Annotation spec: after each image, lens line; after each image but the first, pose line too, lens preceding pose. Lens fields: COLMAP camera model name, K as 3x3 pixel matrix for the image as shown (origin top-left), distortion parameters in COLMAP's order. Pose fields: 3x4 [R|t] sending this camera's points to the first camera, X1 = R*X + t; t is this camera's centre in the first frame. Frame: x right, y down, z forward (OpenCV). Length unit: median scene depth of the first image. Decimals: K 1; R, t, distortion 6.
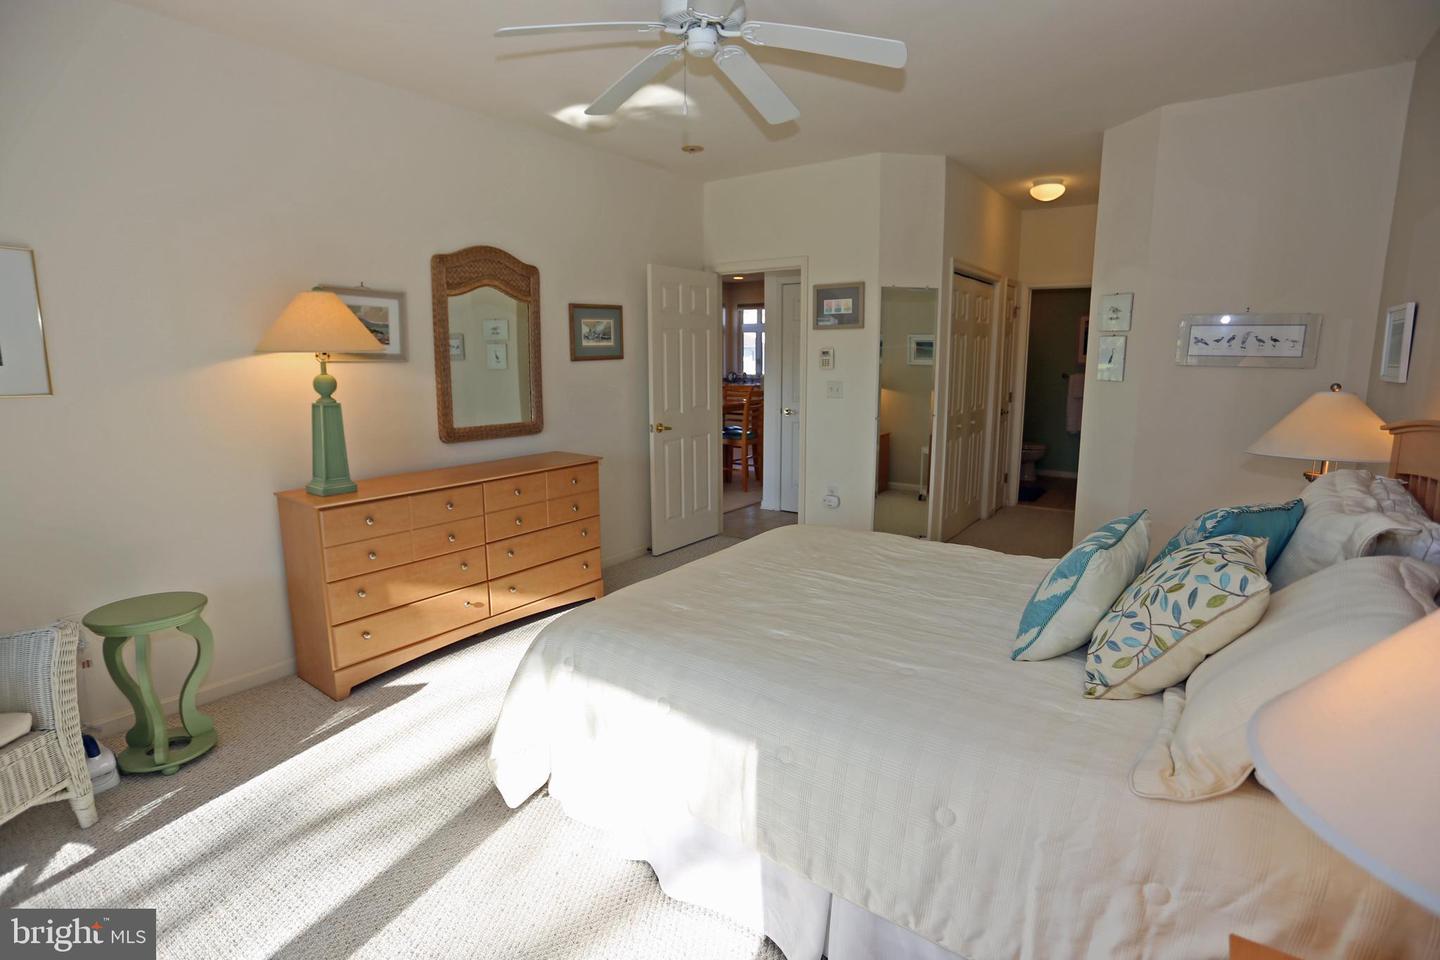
lens RADIAL K [[707.4, 0, 711.6], [0, 707.4, 471.1], [0, 0, 1]] dist [-0.074146, 0.028370]
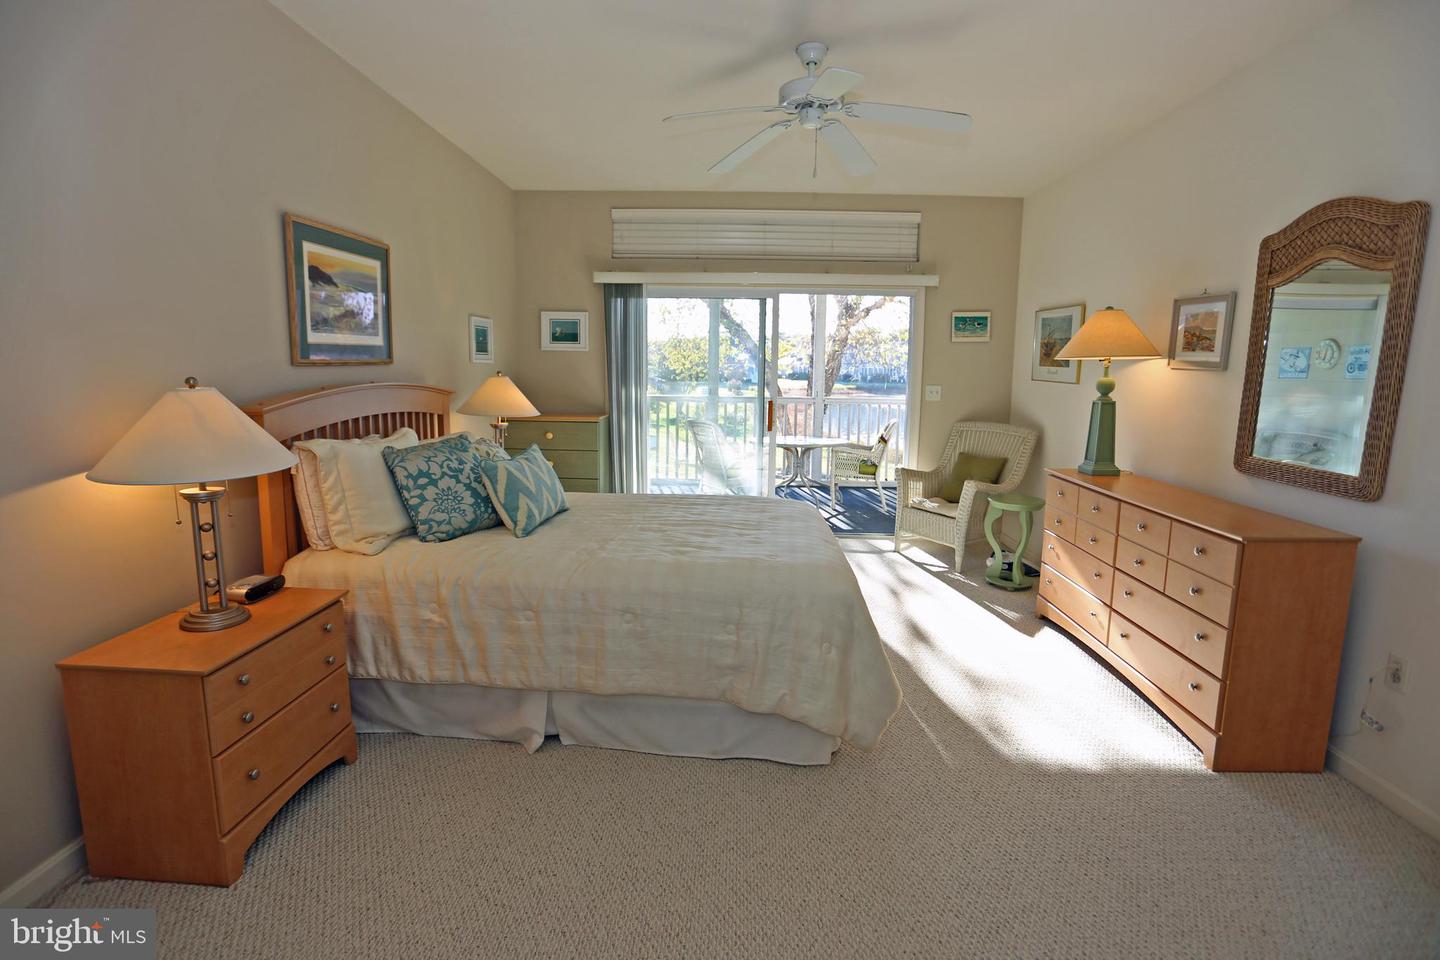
lens RADIAL K [[707.4, 0, 721.8], [0, 707.4, 486.0], [0, 0, 1]] dist [-0.074146, 0.028370]
pose [[-0.825322, 0.086476, -0.558002, 0.607510], [-0.103441, 0.948326, 0.299962, -0.218938], [0.555107, 0.305286, -0.773729, 1.403351]]
